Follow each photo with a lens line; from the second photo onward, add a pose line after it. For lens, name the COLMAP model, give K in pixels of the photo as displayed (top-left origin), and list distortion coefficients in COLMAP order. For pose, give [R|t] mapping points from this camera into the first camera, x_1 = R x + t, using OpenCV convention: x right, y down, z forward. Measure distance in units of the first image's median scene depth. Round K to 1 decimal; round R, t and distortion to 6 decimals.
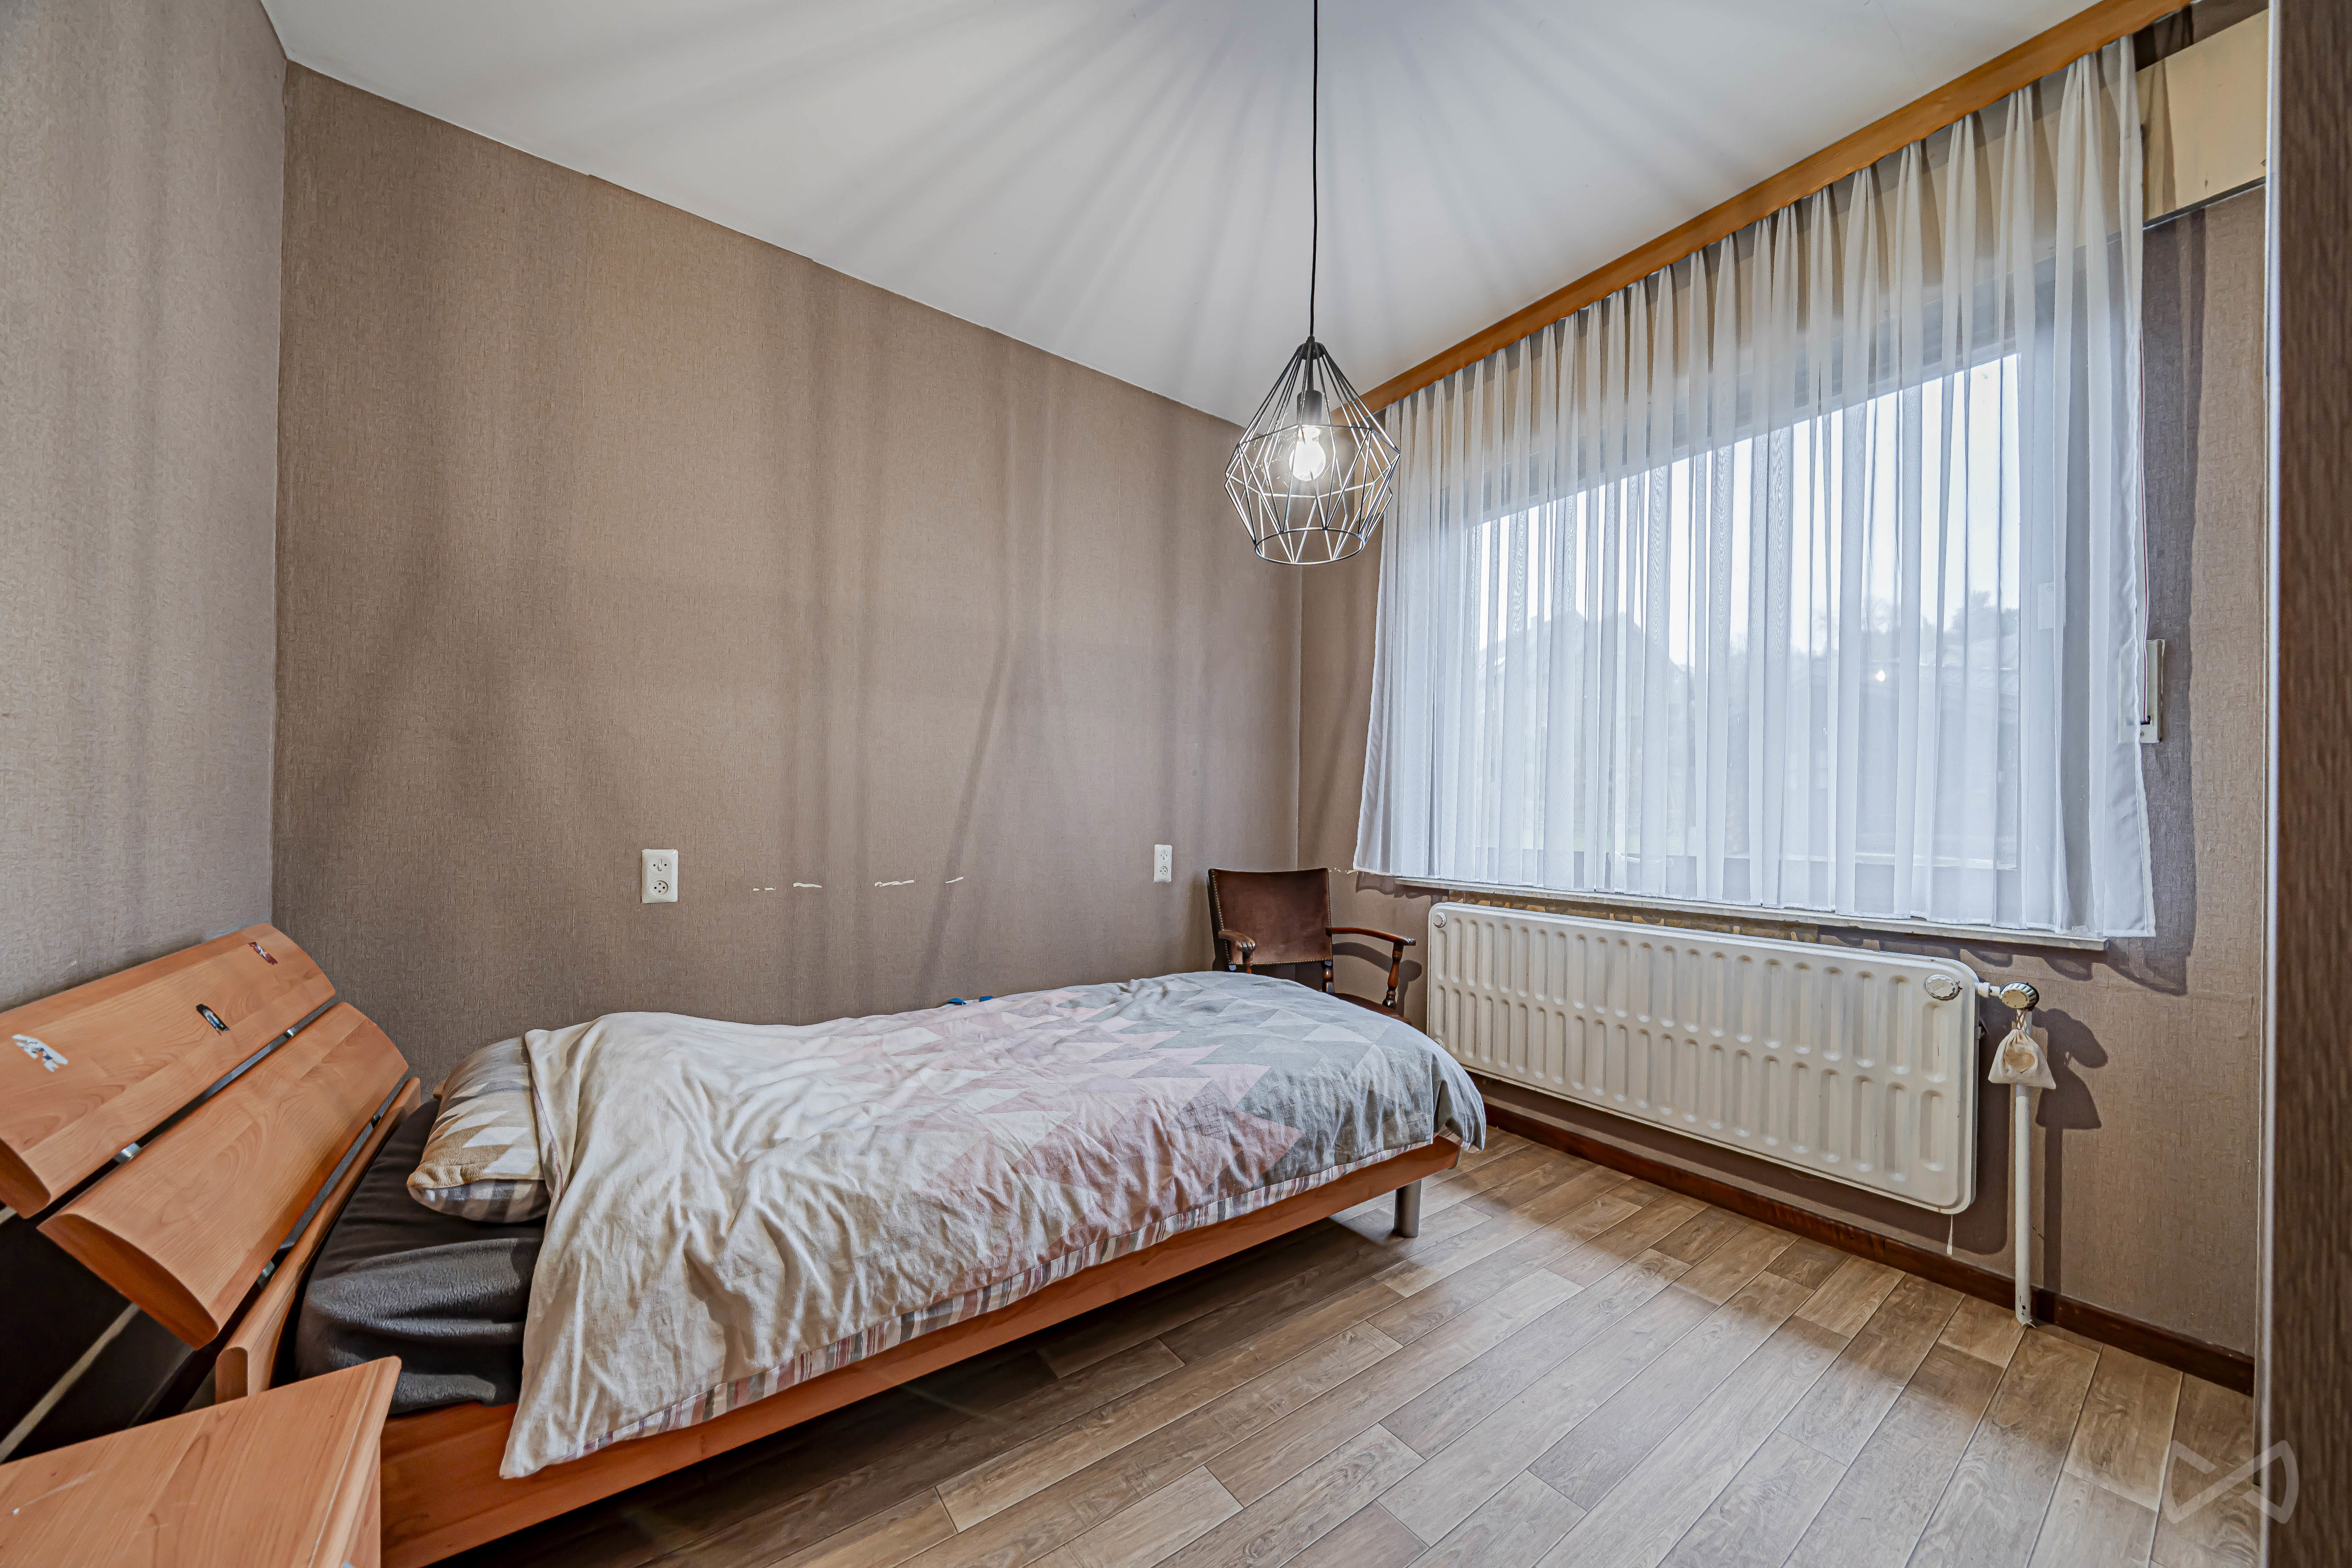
lens RADIAL K [[808.8, 0, 1165.4], [0, 808.8, 808.8], [0, 0, 1]] dist [-0.001981, -0.000017]
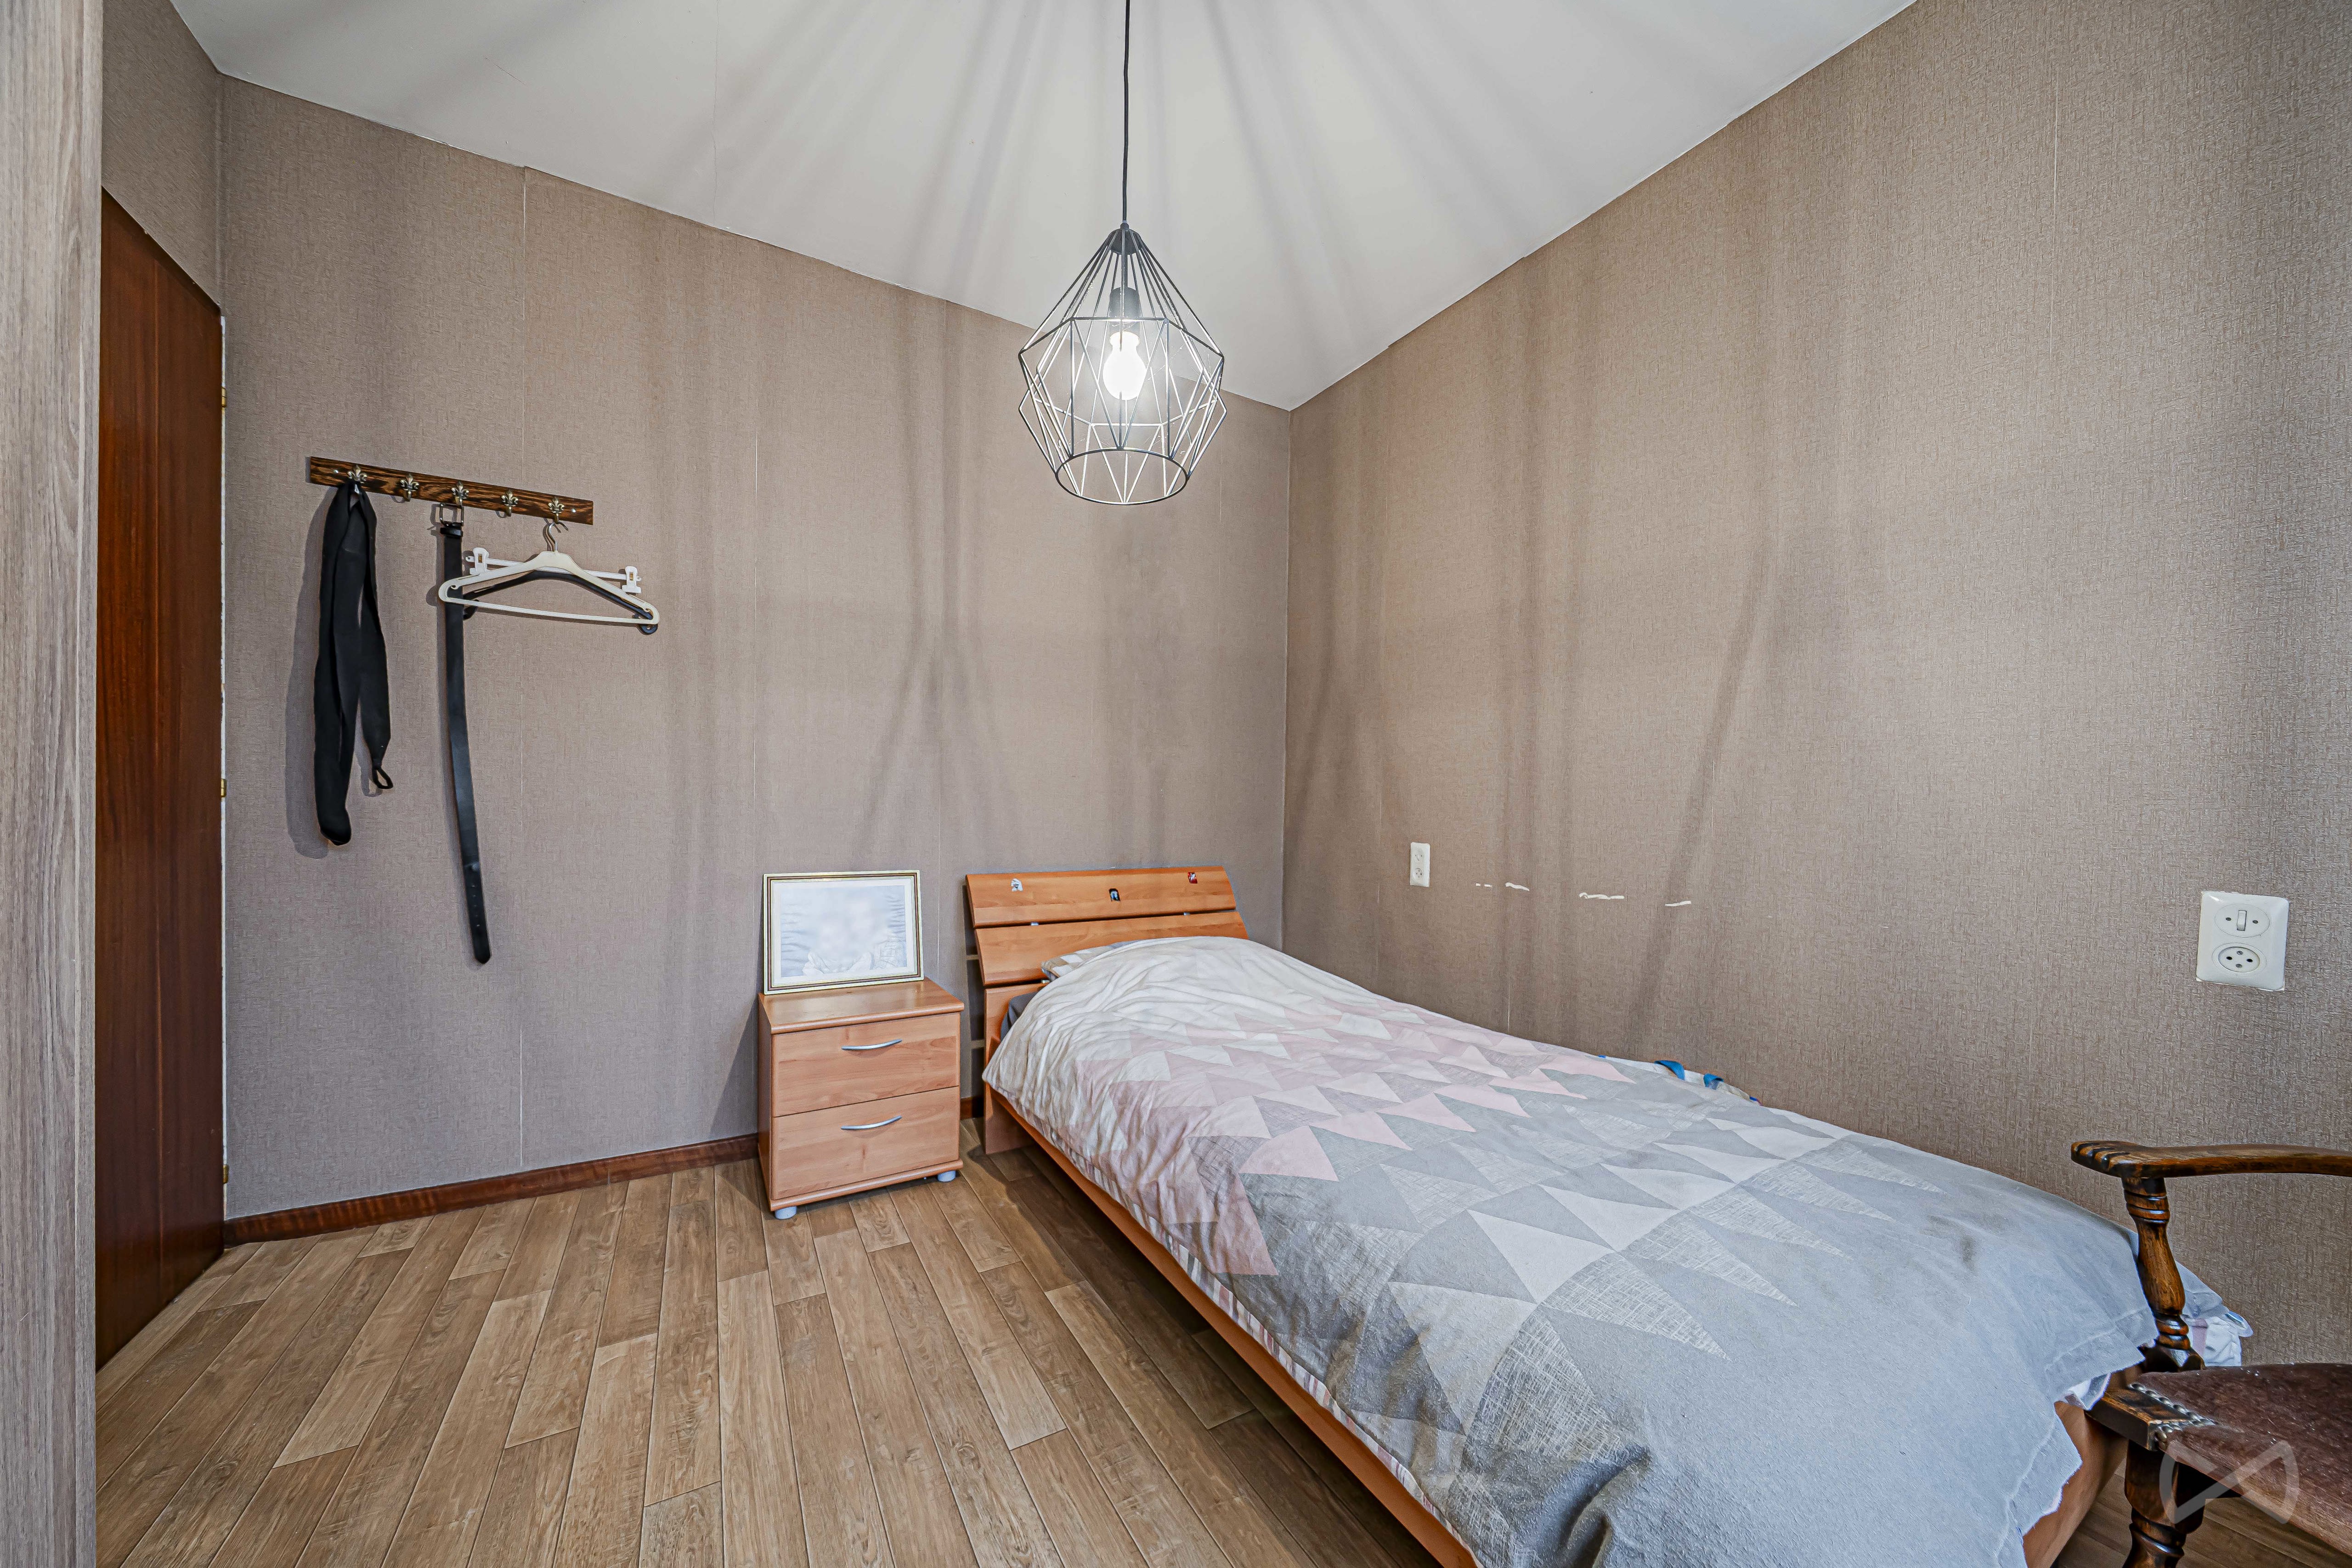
lens RADIAL K [[808.8, 0, 1165.4], [0, 808.8, 808.8], [0, 0, 1]] dist [-0.001981, -0.000017]
pose [[-0.104607, -0.014514, -0.994408, 0.707472], [-0.007455, 0.999877, -0.013810, 0.019102], [0.994486, 0.005969, -0.104702, 0.806556]]
